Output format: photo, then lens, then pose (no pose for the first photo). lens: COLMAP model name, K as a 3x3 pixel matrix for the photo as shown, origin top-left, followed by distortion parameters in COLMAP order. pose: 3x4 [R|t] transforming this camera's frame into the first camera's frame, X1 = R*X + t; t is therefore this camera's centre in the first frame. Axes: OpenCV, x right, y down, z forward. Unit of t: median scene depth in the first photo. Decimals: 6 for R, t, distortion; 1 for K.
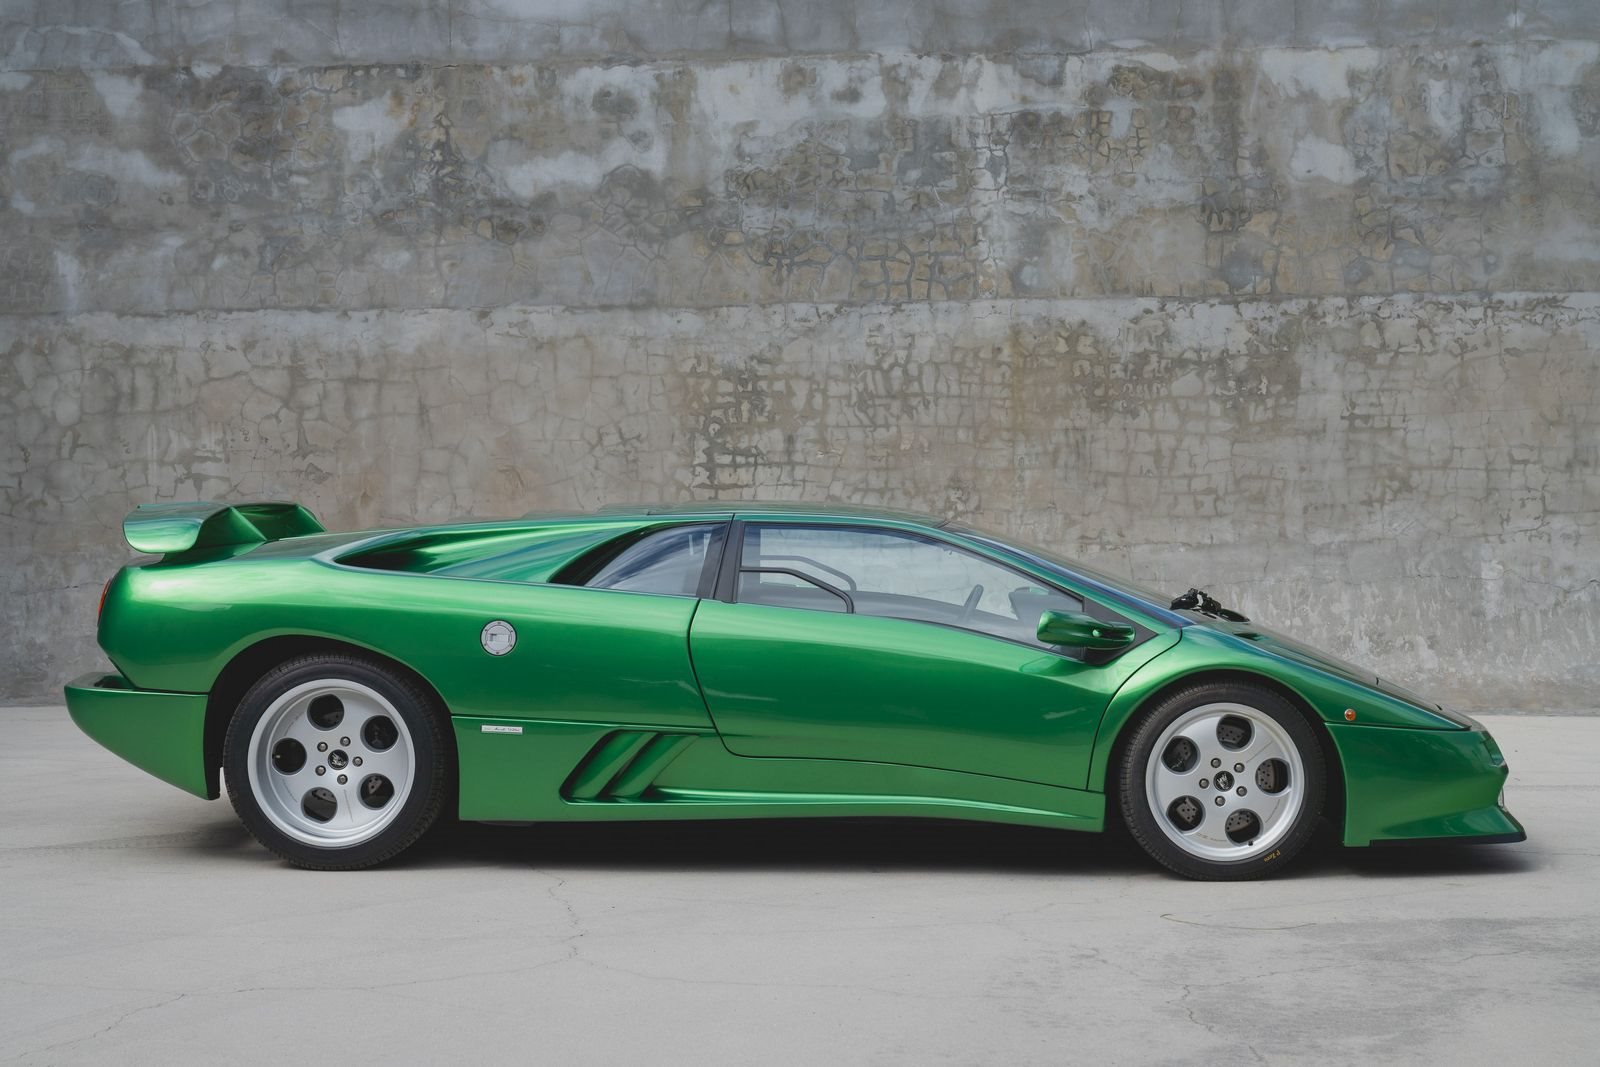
lens RADIAL K [[2700.2, 0, 783.3], [0, 2700.2, 556.5], [0, 0, 1]] dist [0.027227, 0.000000]
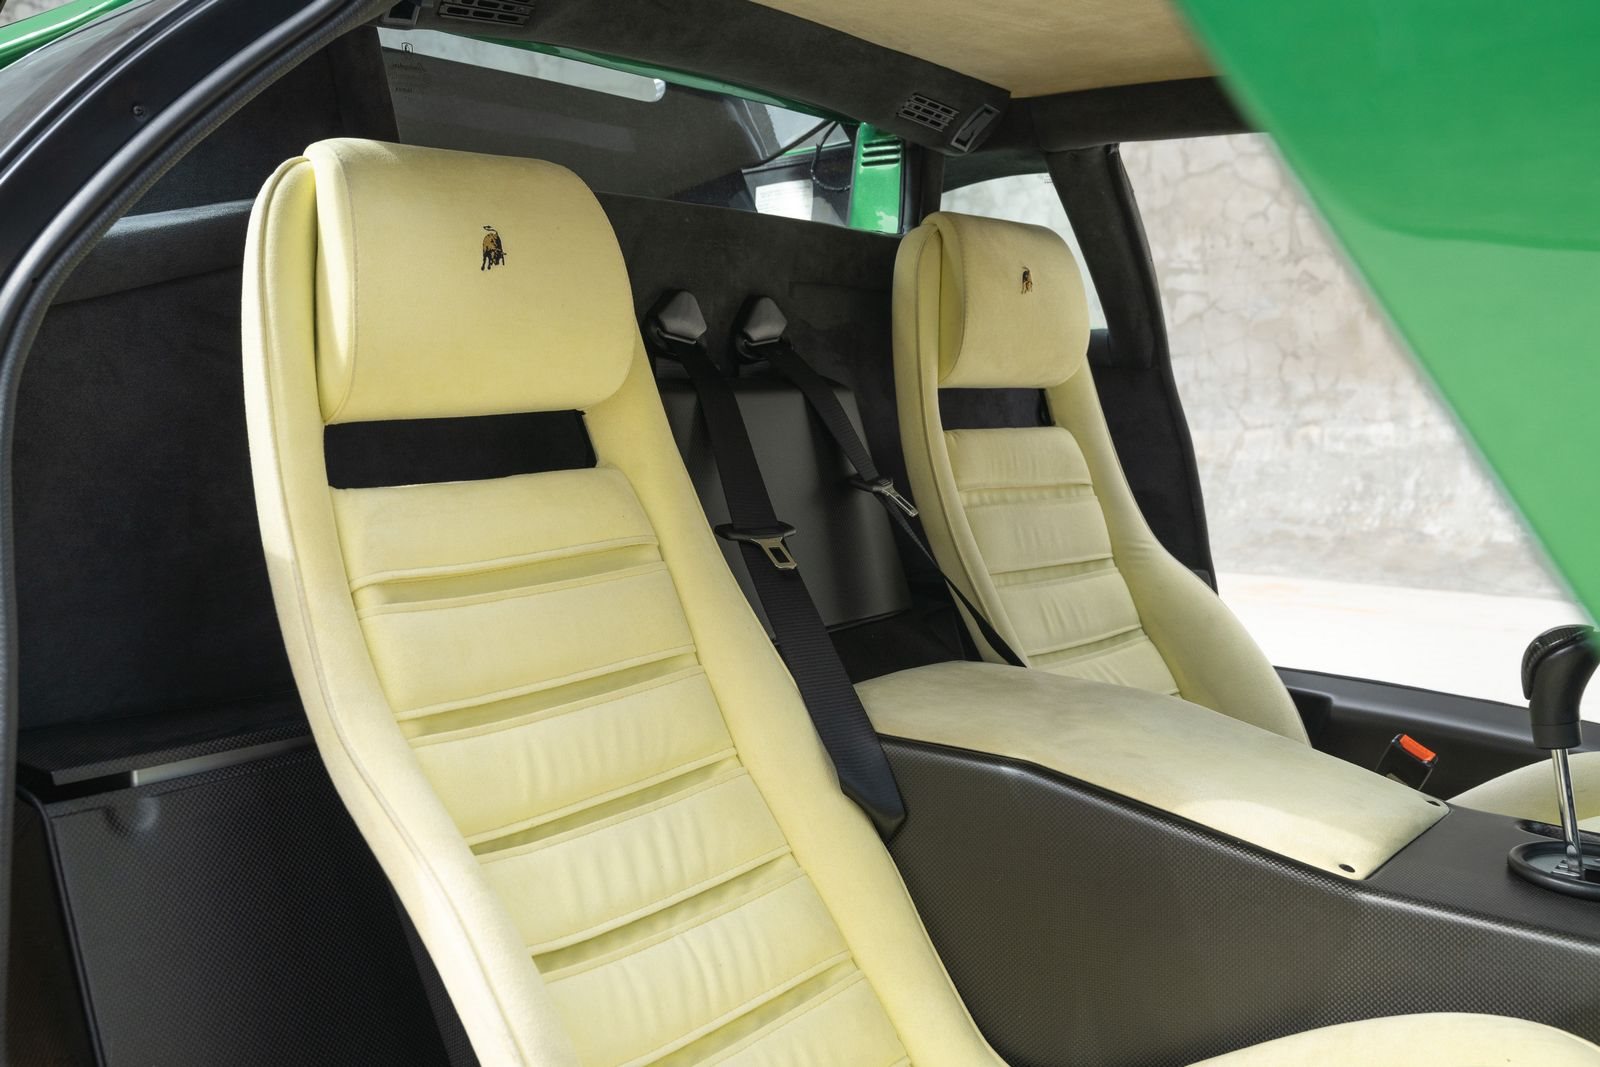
lens RADIAL K [[1570.4, 0, 792.3], [0, 1570.4, 532.2], [0, 0, 1]] dist [0.001989, 0.000000]
pose [[0.809834, 0.050172, -0.584509, -0.020794], [-0.007126, 0.997104, 0.075715, 0.009089], [0.586616, -0.057151, 0.807847, 0.529191]]
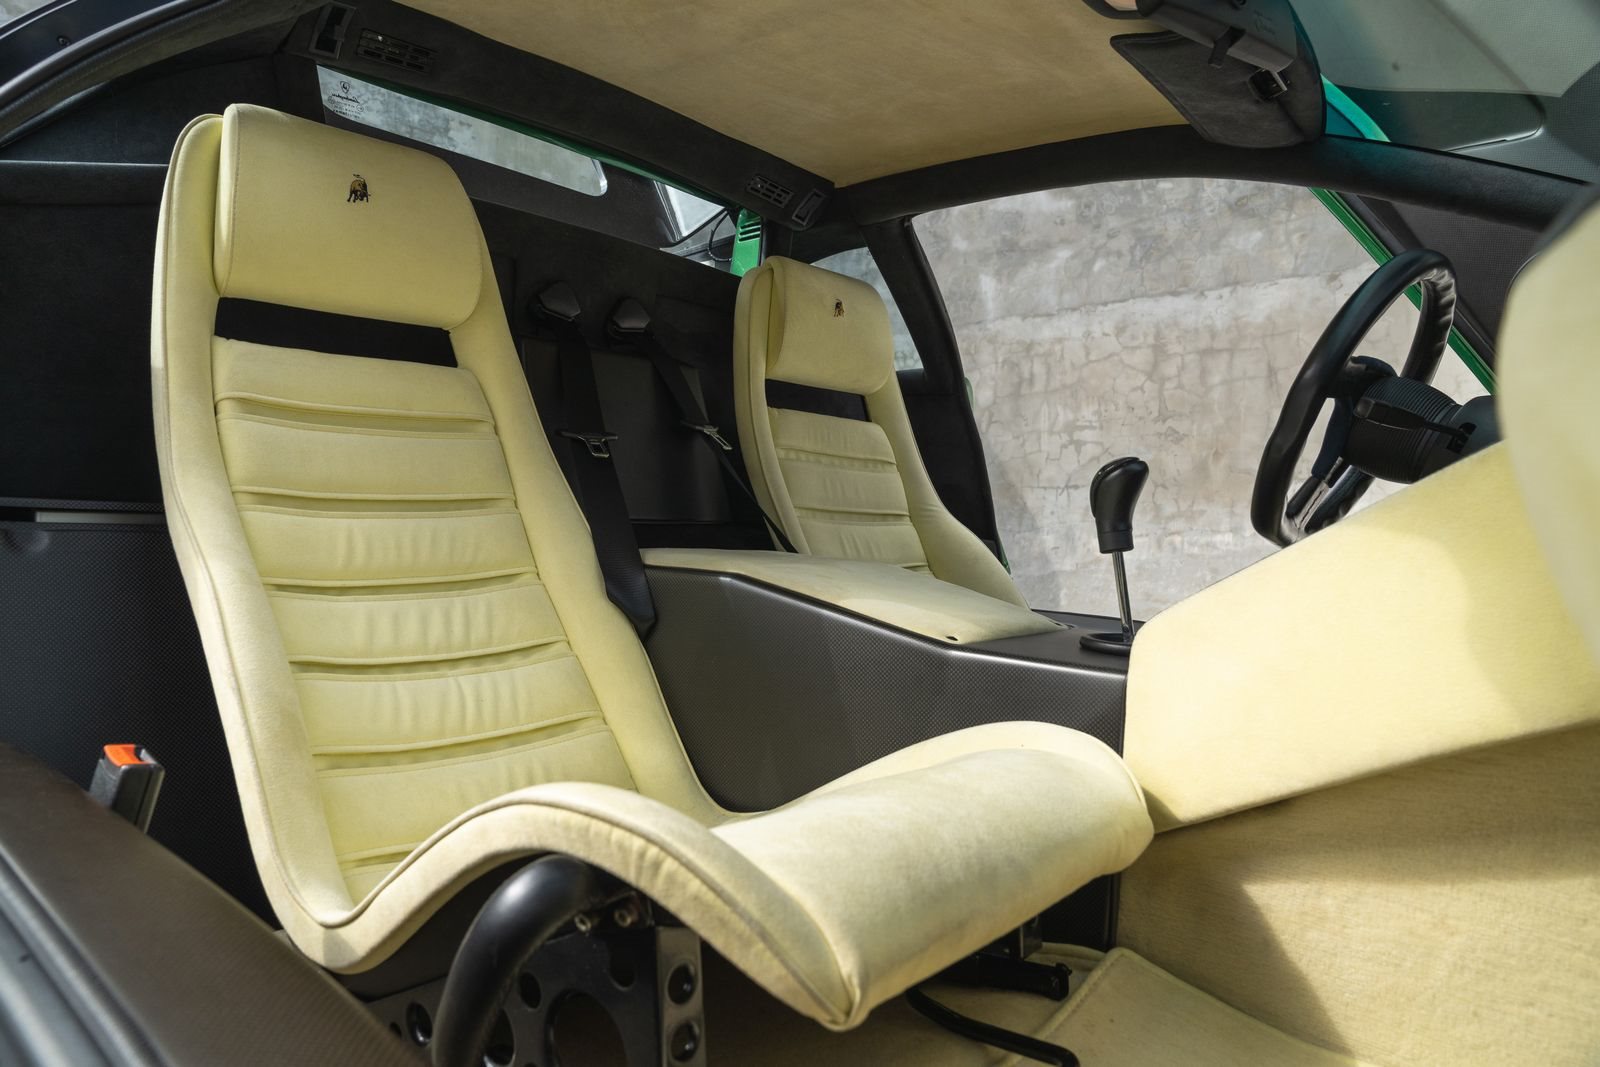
lens RADIAL K [[1088.6, 0, 795.7], [0, 1088.6, 532.4], [0, 0, 1]] dist [-0.030966, 0.016362]
pose [[0.777043, 0.009830, -0.629370, -0.007405], [-0.030201, 0.999309, -0.021680, 0.025442], [0.628722, 0.035854, 0.776803, 0.544792]]
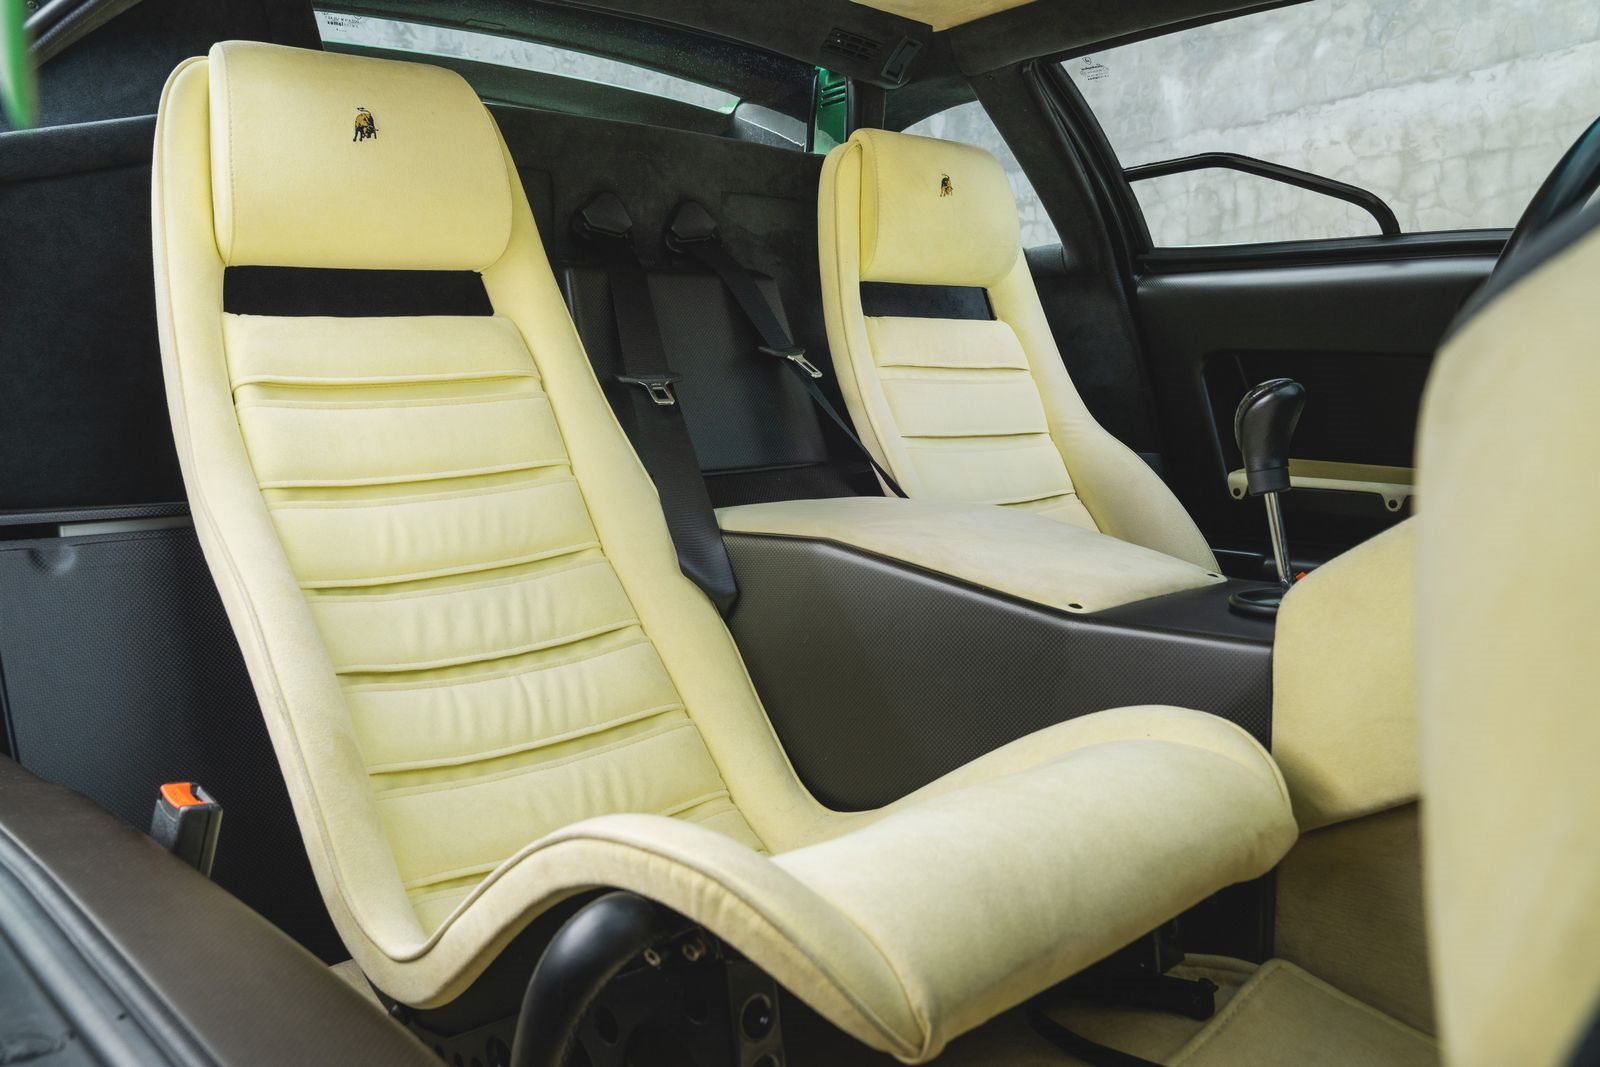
lens RADIAL K [[1382.0, 0, 792.1], [0, 1382.0, 534.6], [0, 0, 1]] dist [-0.017692, 0.033172]
pose [[0.701695, 0.017048, -0.712273, -0.000710], [0.033368, 0.997830, 0.056755, 0.021815], [0.711695, -0.063592, 0.699604, 0.541755]]
